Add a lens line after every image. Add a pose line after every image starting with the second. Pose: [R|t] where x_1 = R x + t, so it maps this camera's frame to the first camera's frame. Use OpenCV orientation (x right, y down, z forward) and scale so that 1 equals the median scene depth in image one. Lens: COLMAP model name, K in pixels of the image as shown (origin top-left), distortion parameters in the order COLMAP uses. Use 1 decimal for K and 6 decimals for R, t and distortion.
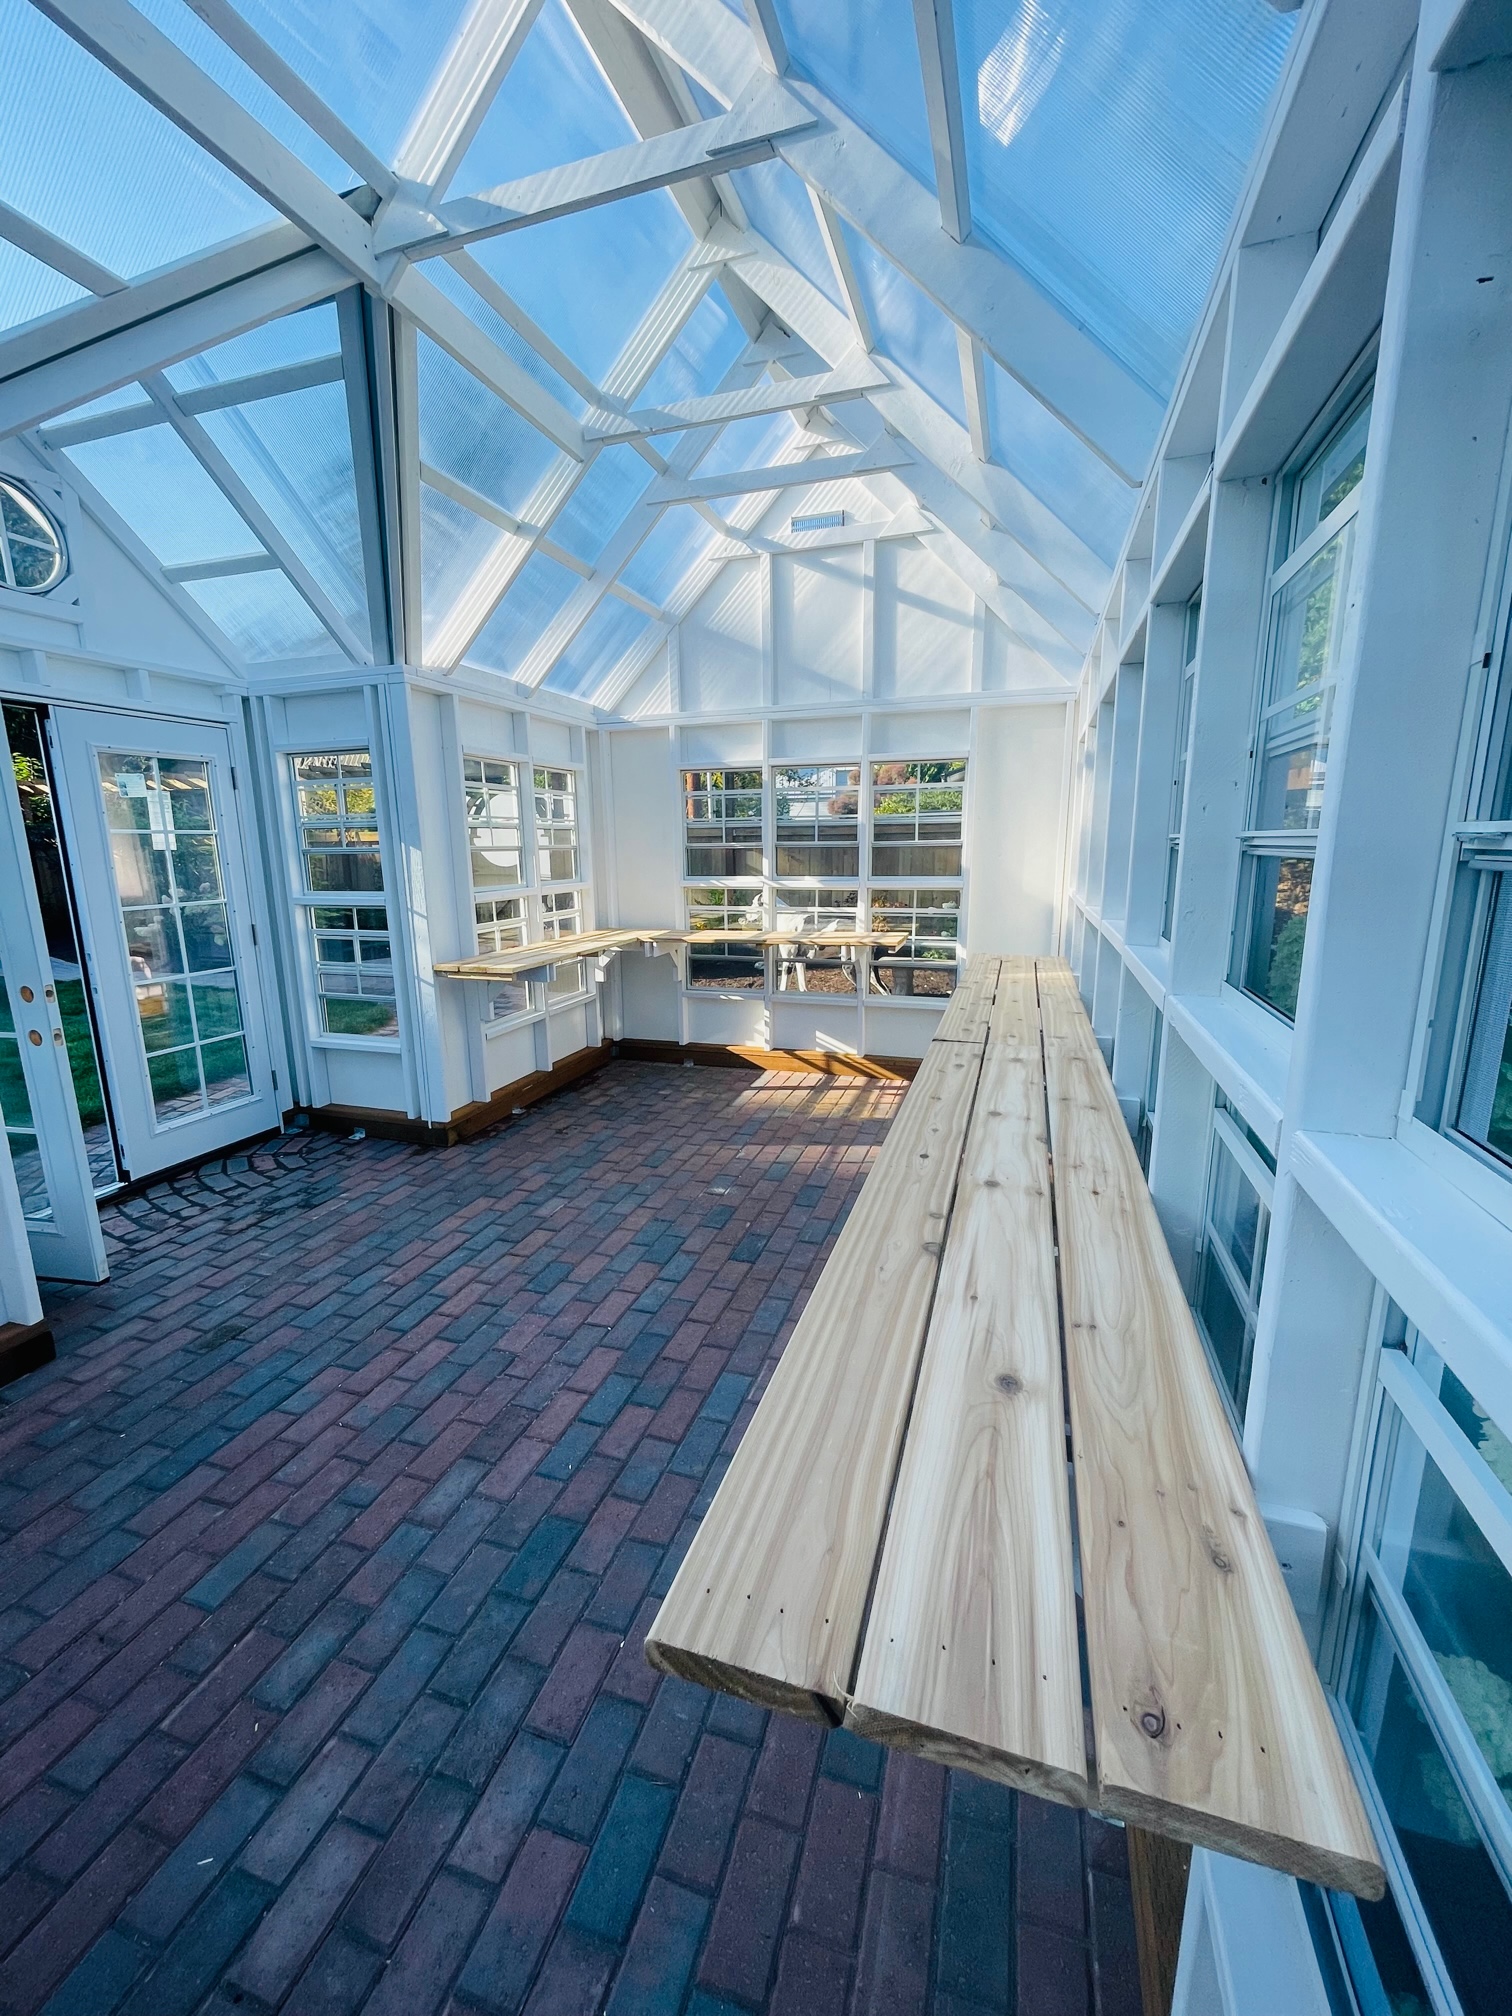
lens RADIAL K [[806.0, 0, 756.0], [0, 806.0, 1008.0], [0, 0, 1]] dist [-0.001662, -0.000136]
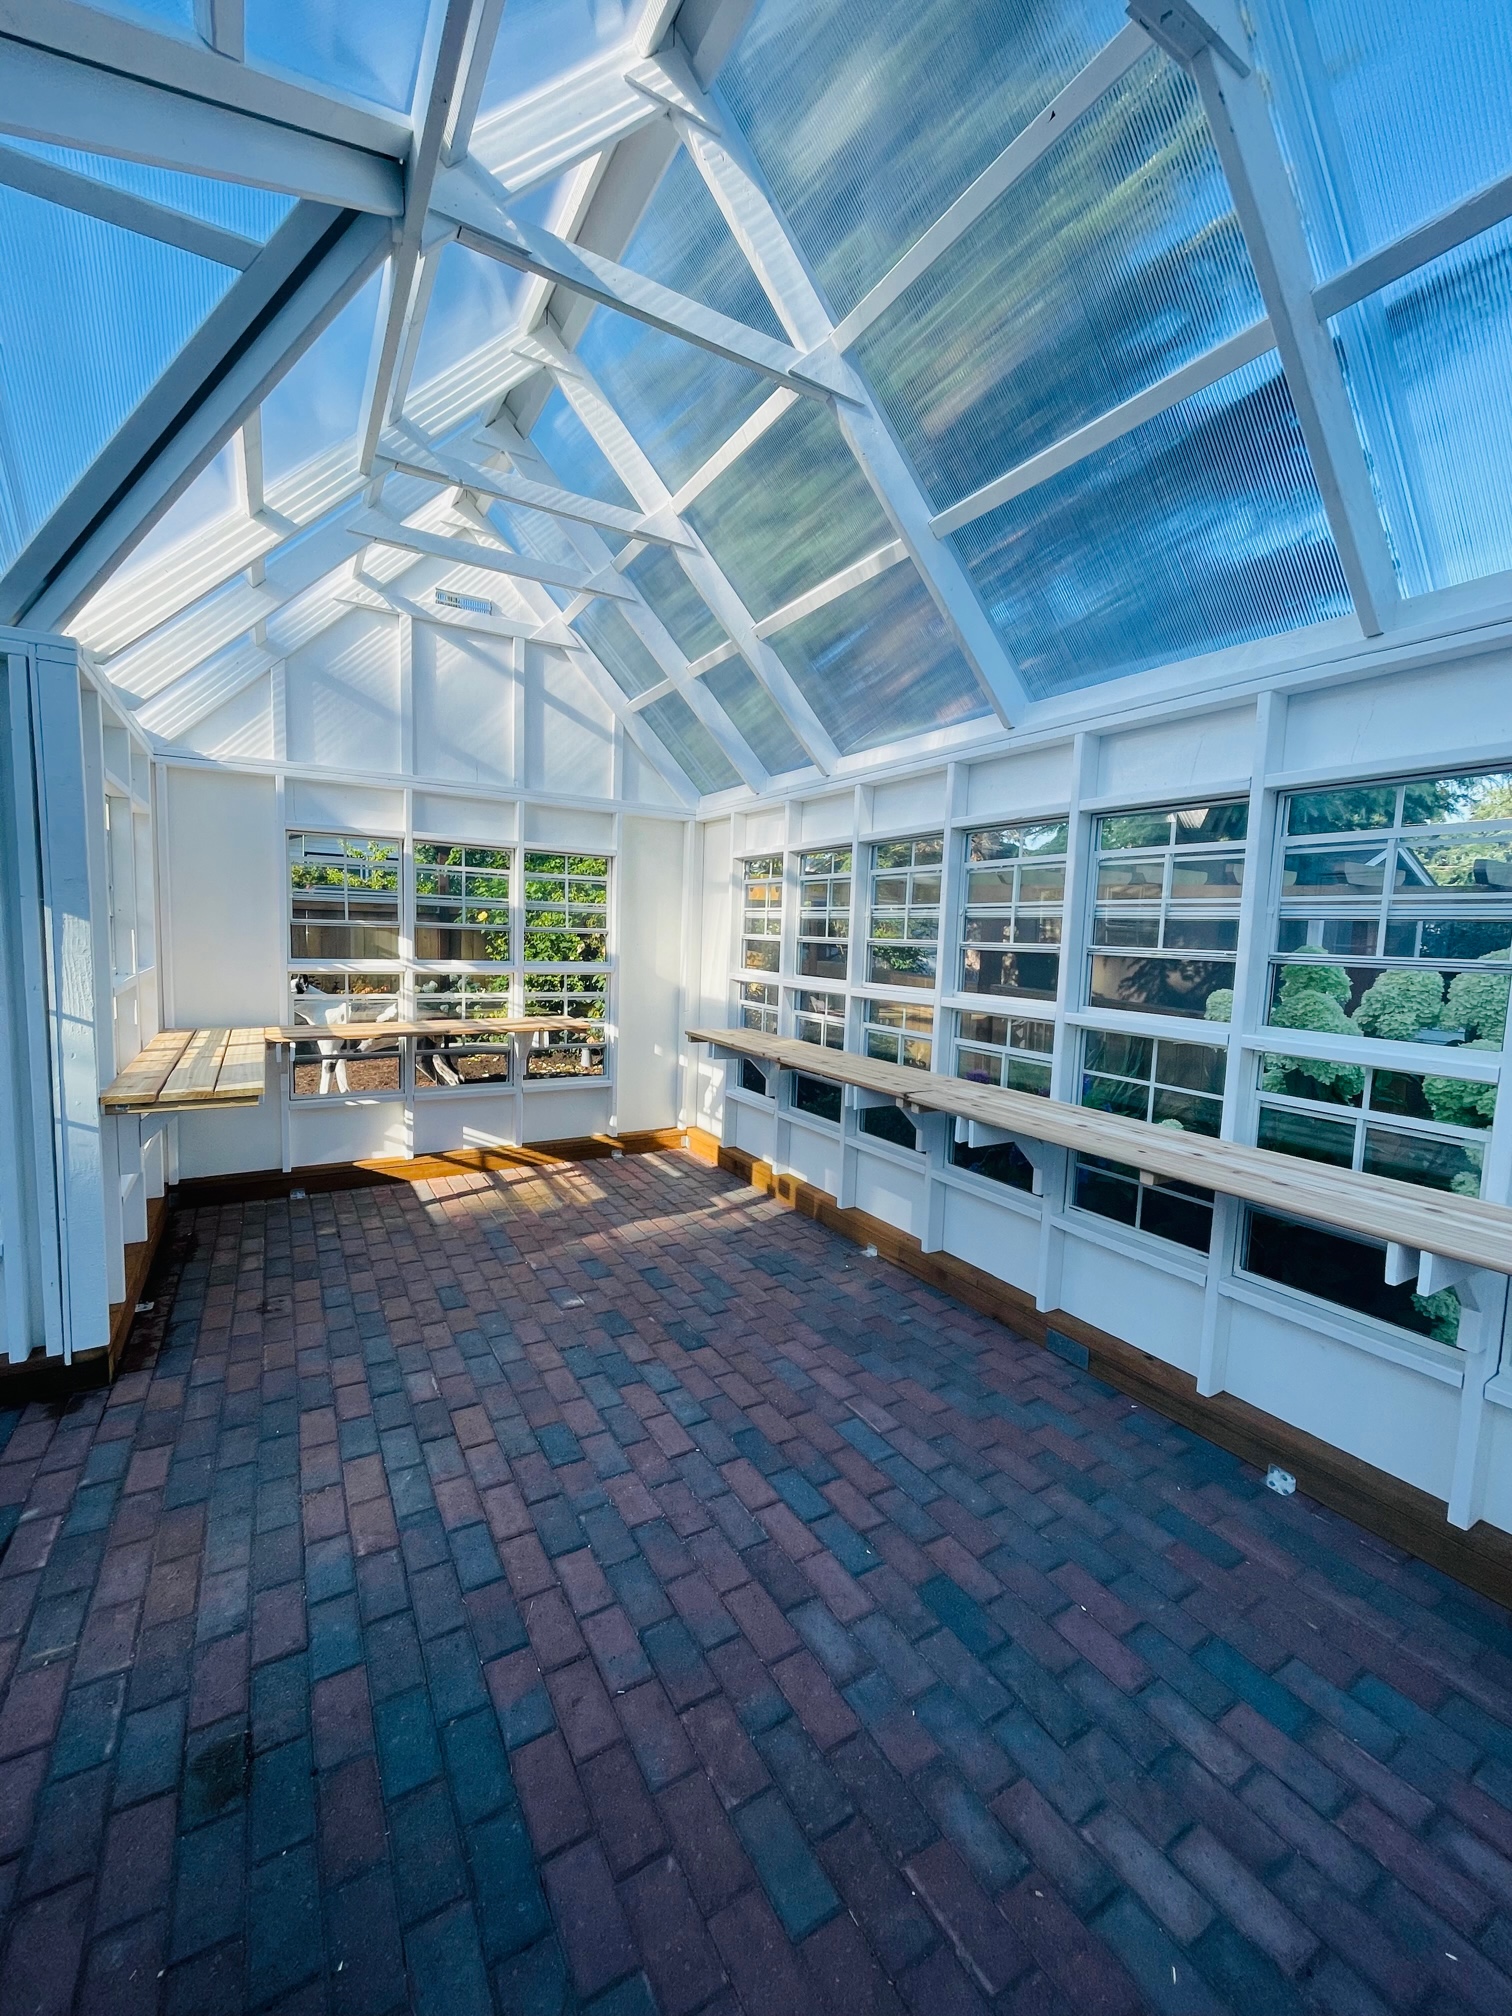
lens RADIAL K [[799.1, 0, 756.0], [0, 799.1, 1008.0], [0, 0, 1]] dist [-0.000477, -0.000950]
pose [[0.661312, -0.038438, 0.749126, -1.060151], [0.111158, 0.992682, -0.047193, -0.072776], [-0.741829, 0.114481, 0.660745, 0.376184]]
